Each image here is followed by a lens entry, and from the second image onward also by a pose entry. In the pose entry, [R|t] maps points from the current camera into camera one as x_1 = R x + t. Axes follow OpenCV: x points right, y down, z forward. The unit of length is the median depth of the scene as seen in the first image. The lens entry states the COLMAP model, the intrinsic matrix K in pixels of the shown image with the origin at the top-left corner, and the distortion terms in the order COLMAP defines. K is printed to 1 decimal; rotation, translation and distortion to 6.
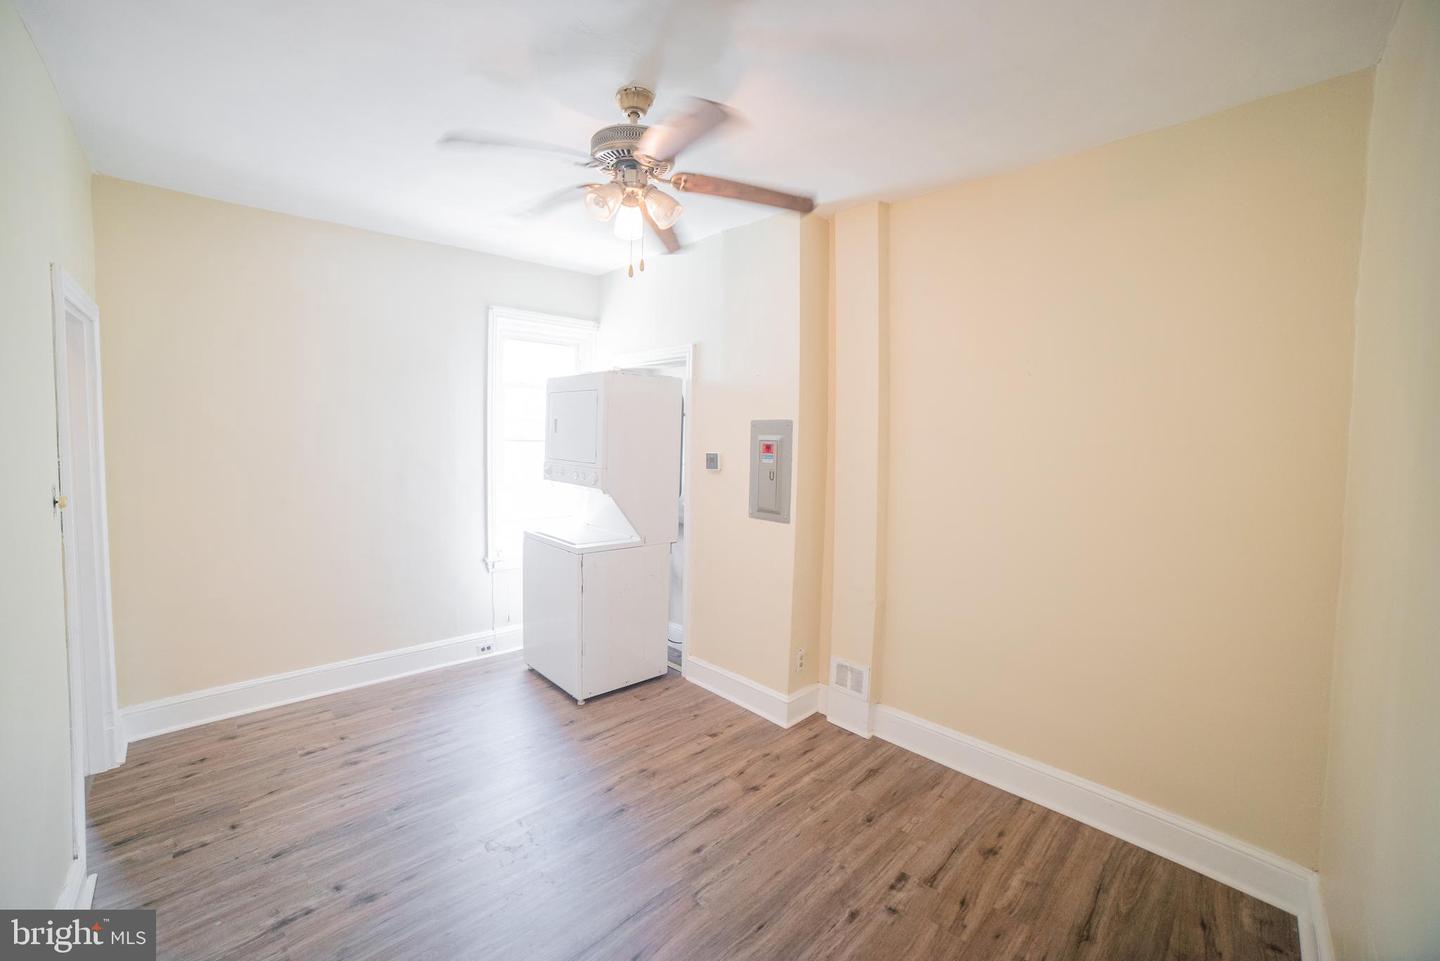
lens RADIAL K [[590.5, 0, 715.5], [0, 590.5, 470.8], [0, 0, 1]] dist [-0.114407, 0.039650]
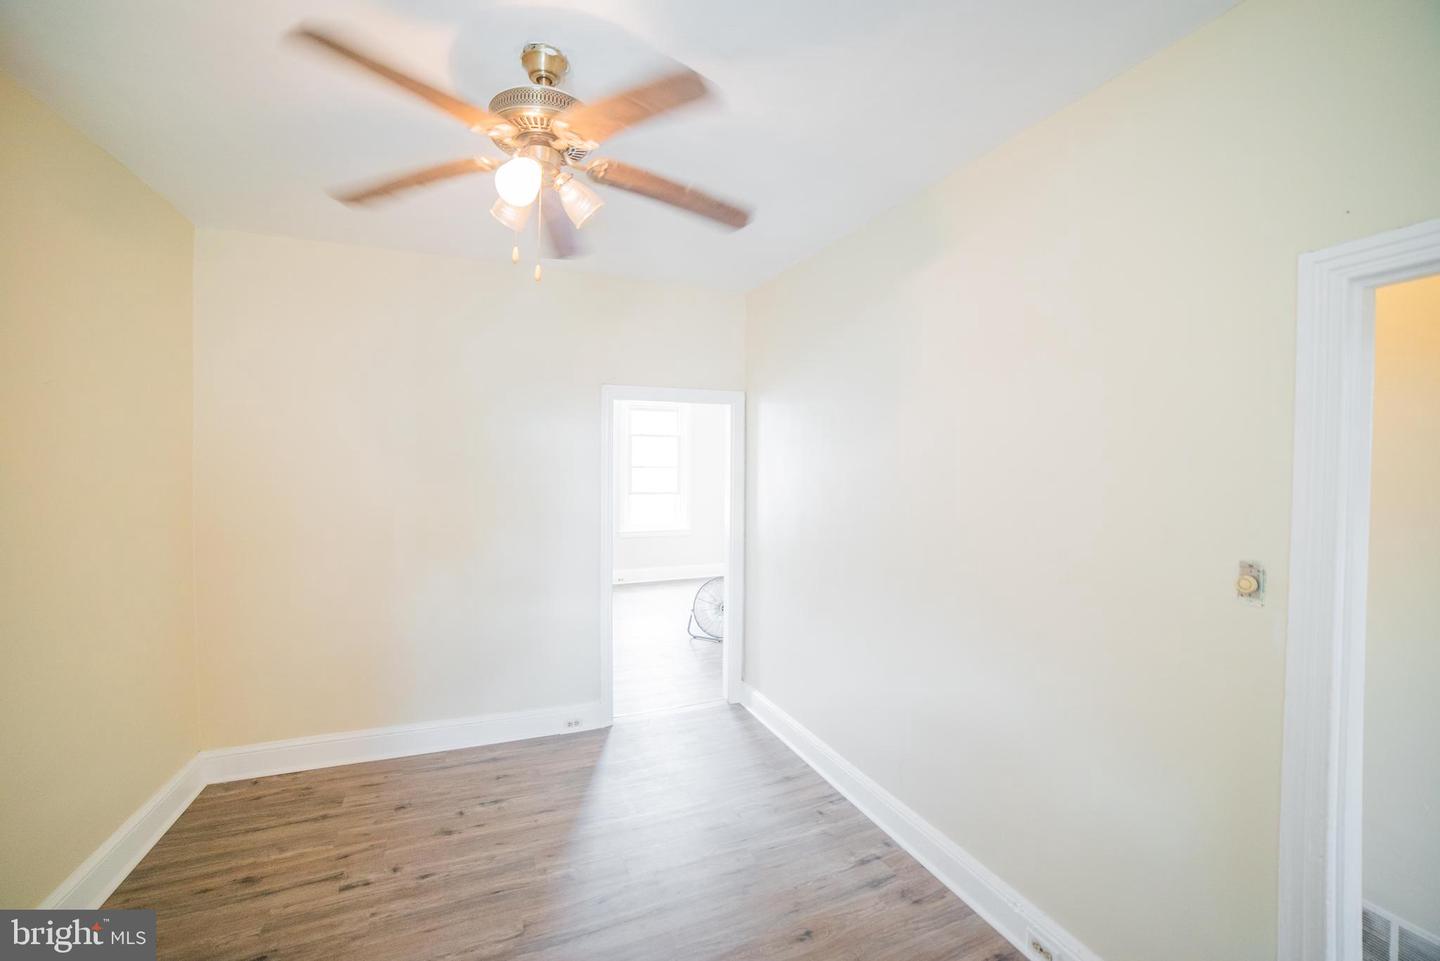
lens RADIAL K [[590.2, 0, 708.9], [0, 590.2, 470.2], [0, 0, 1]] dist [-0.102299, 0.039808]
pose [[-0.935120, -0.024083, 0.353512, -0.471072], [0.004125, 0.996880, 0.078822, -0.096640], [-0.354308, 0.075166, -0.932103, 1.207072]]
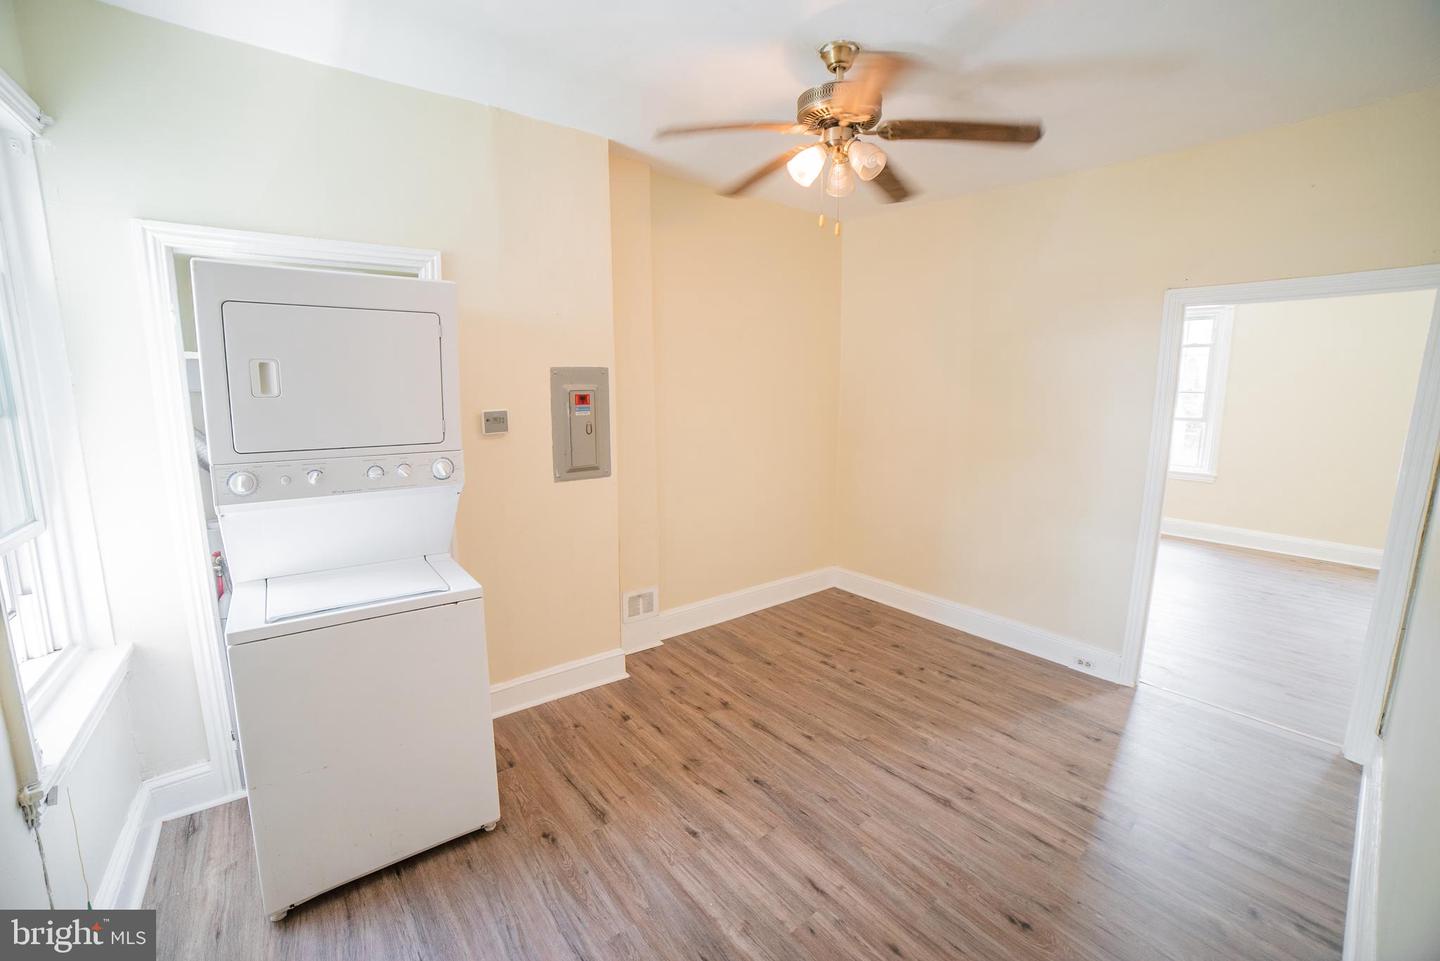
lens RADIAL K [[590.5, 0, 715.5], [0, 590.5, 470.8], [0, 0, 1]] dist [-0.114407, 0.039650]
pose [[0.081674, -0.168318, 0.982343, -0.889840], [0.059444, 0.984704, 0.163780, -0.073582], [-0.994885, 0.045018, 0.090430, 0.820051]]
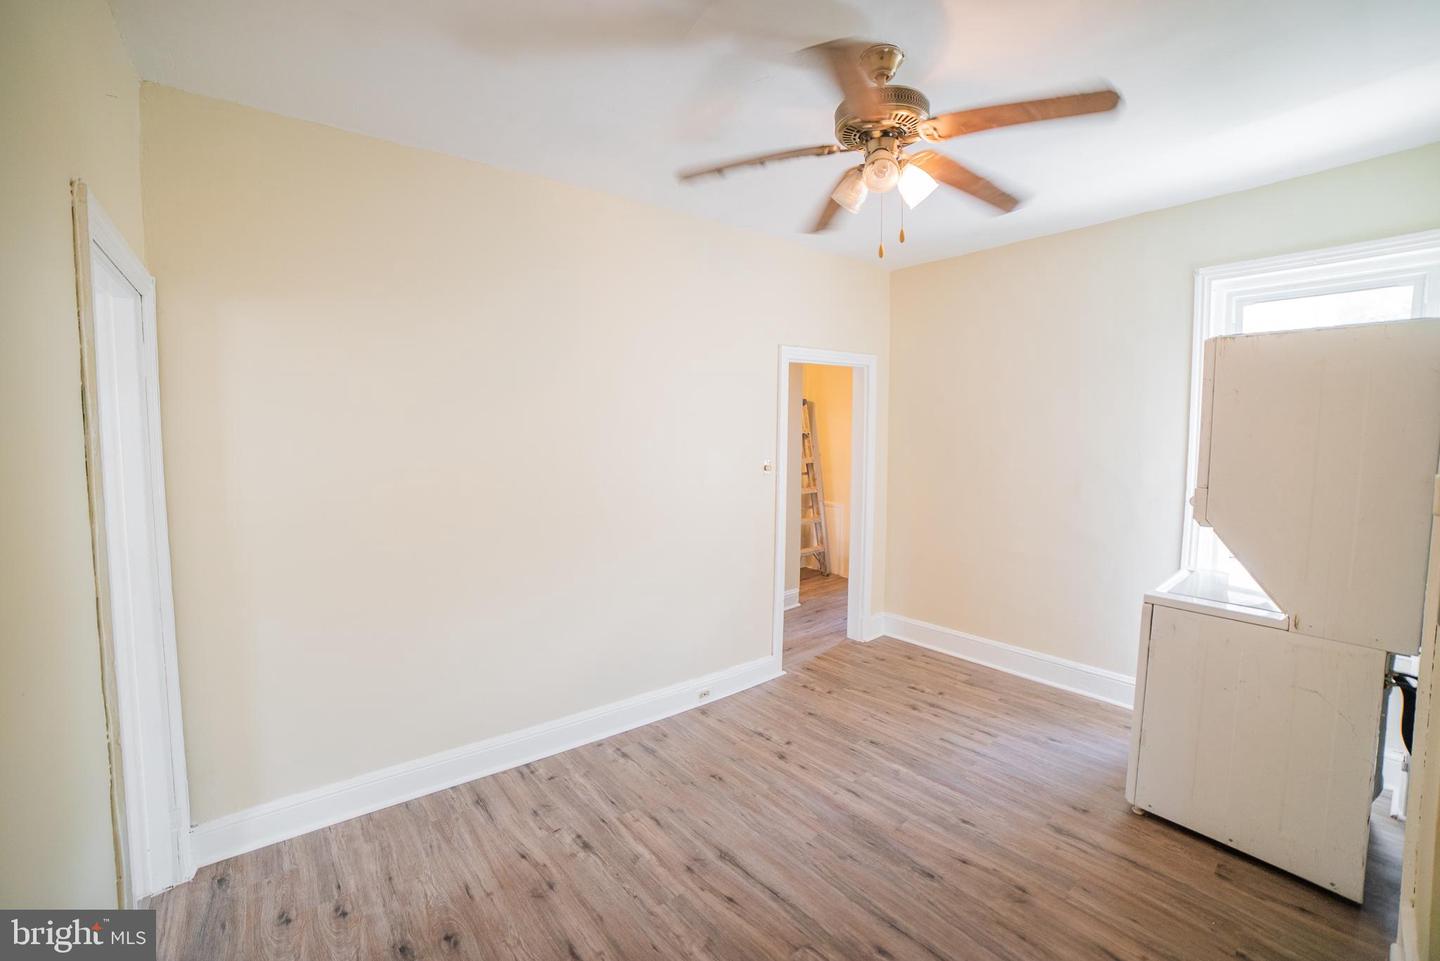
lens RADIAL K [[590.2, 0, 708.9], [0, 590.2, 470.2], [0, 0, 1]] dist [-0.102299, 0.039808]
pose [[-0.097201, 0.049434, -0.994036, 0.573421], [-0.063888, 0.996396, 0.055799, -0.027355], [0.993212, 0.068931, -0.093693, 0.605523]]
